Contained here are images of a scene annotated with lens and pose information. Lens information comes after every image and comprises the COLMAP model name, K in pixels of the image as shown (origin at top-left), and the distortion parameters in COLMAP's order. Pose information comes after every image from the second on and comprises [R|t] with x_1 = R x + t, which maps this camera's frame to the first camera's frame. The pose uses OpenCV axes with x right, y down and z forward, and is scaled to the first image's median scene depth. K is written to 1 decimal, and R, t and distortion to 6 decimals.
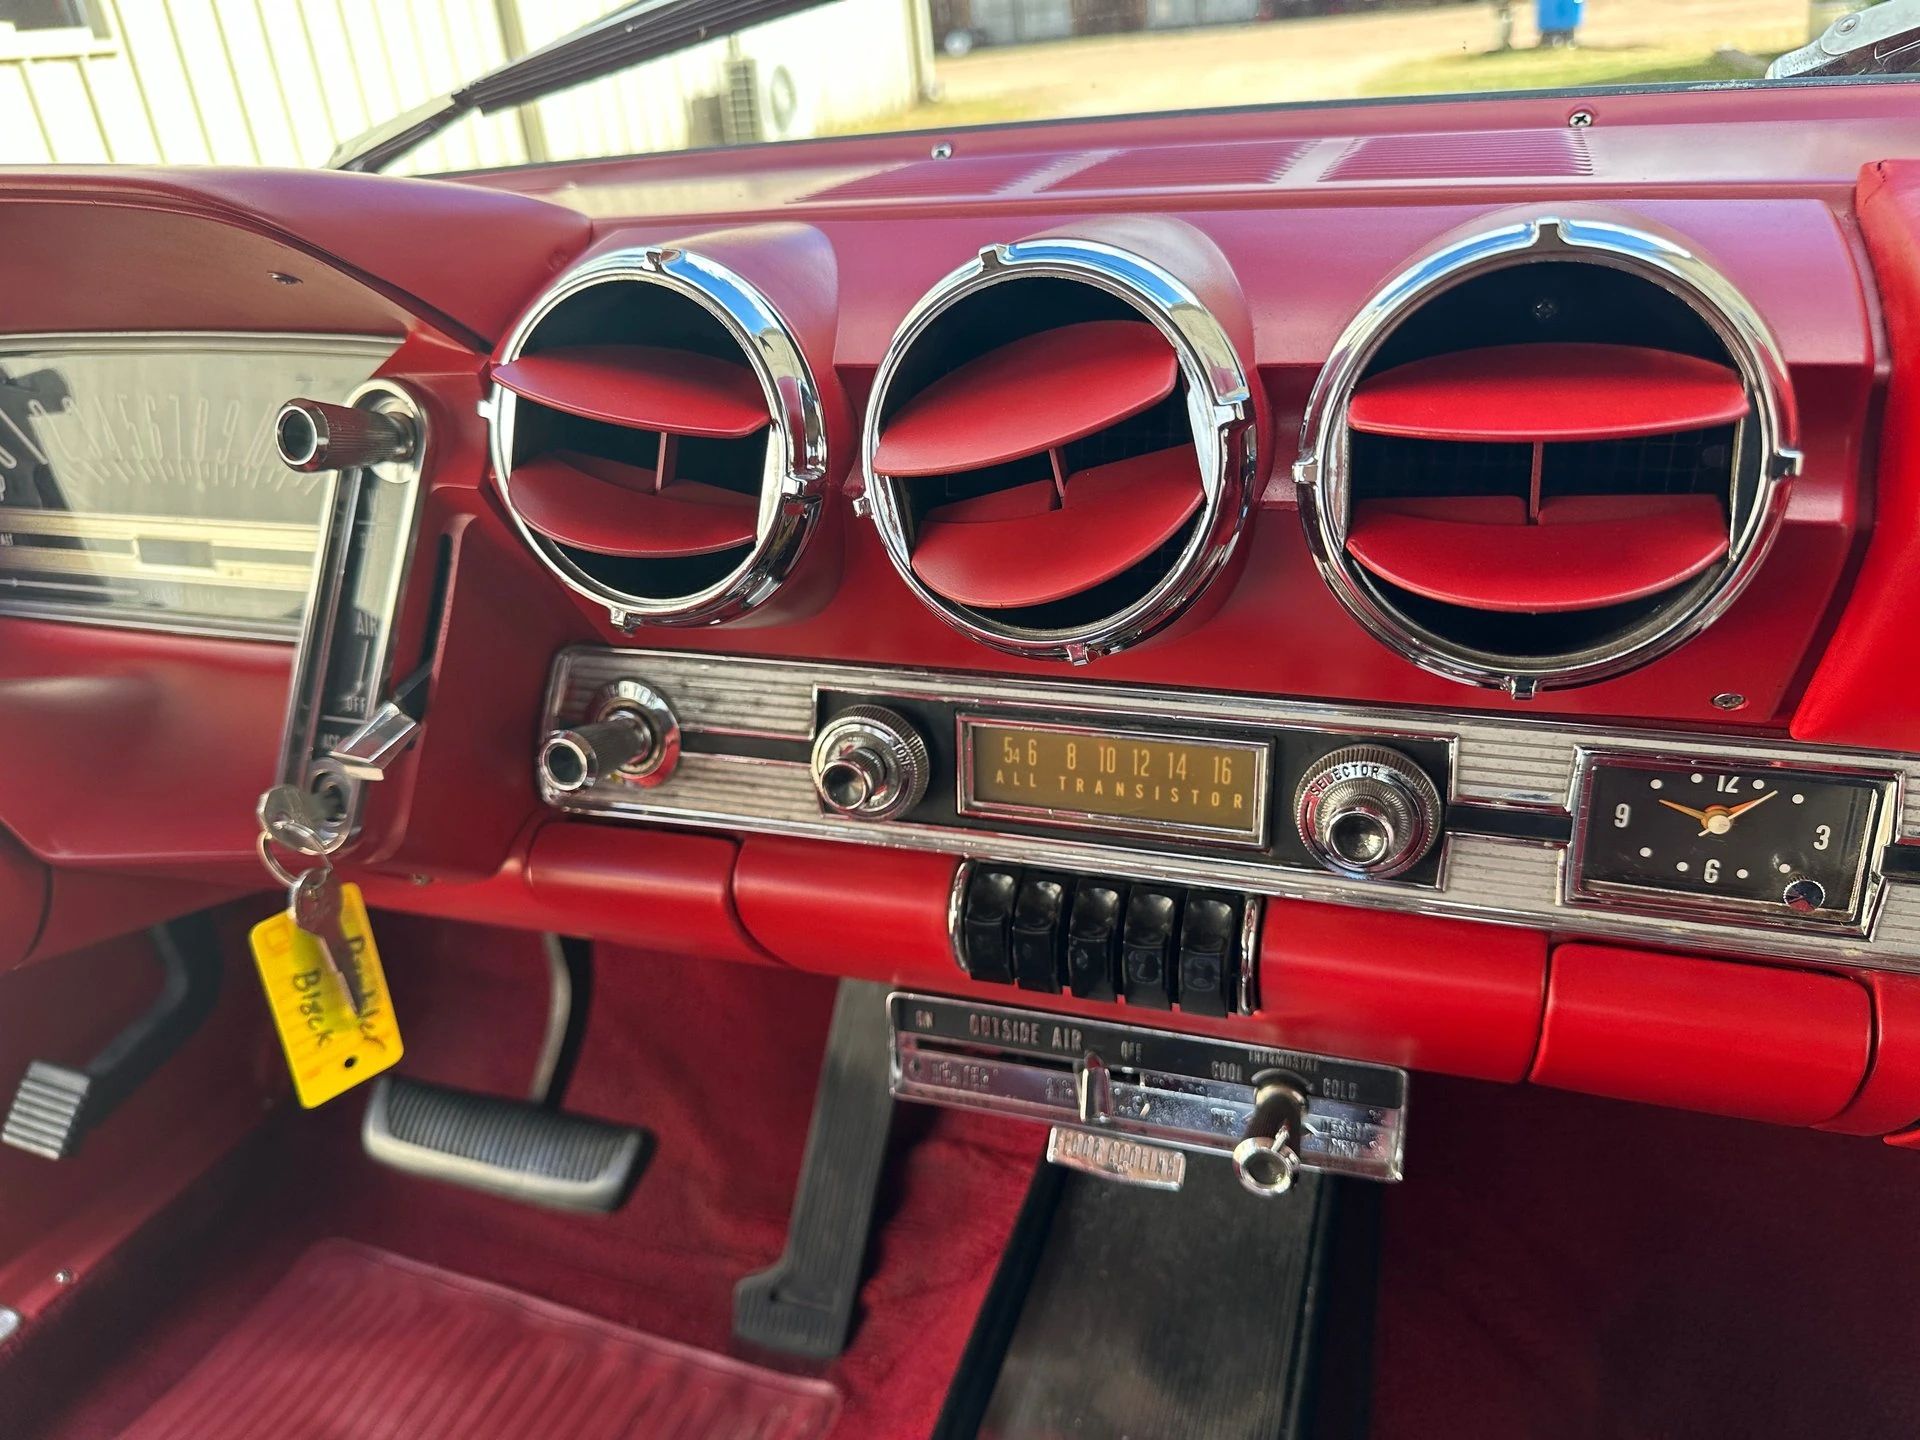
lens RADIAL K [[1437.6, 0, 960.0], [0, 1437.6, 720.0], [0, 0, 1]] dist [-0.009074, -0.002998]
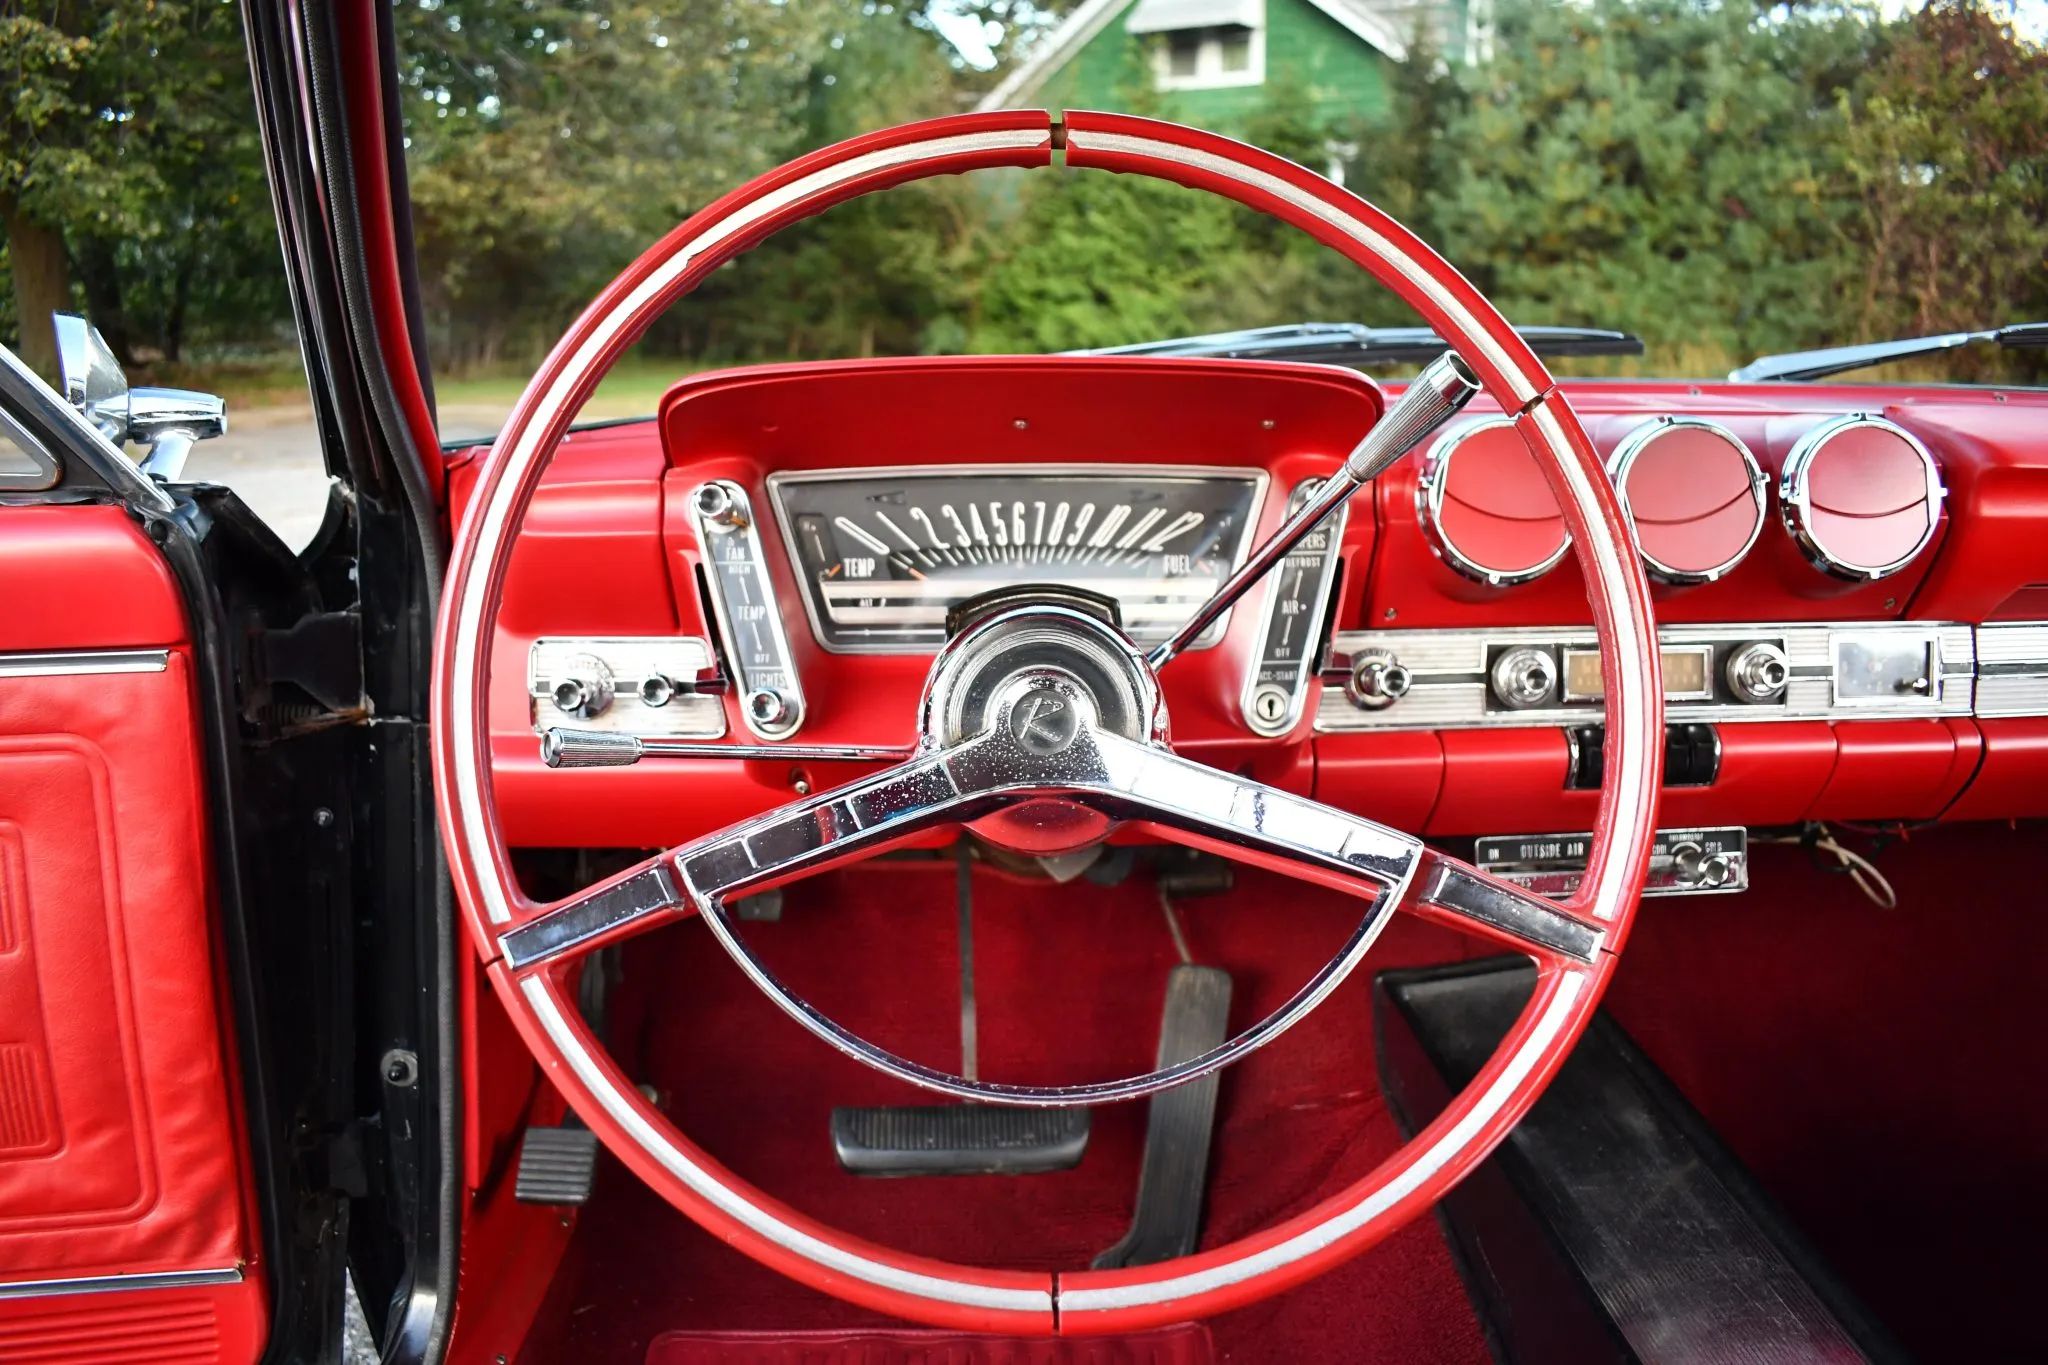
lens RADIAL K [[1599.9, 0, 1018.0], [0, 1599.9, 613.0], [0, 0, 1]] dist [-0.093996, 0.002891]
pose [[0.919677, -0.002732, 0.392666, -1.516792], [0.112927, 0.959572, -0.257815, 0.417782], [-0.376087, 0.281449, 0.882805, -0.634598]]
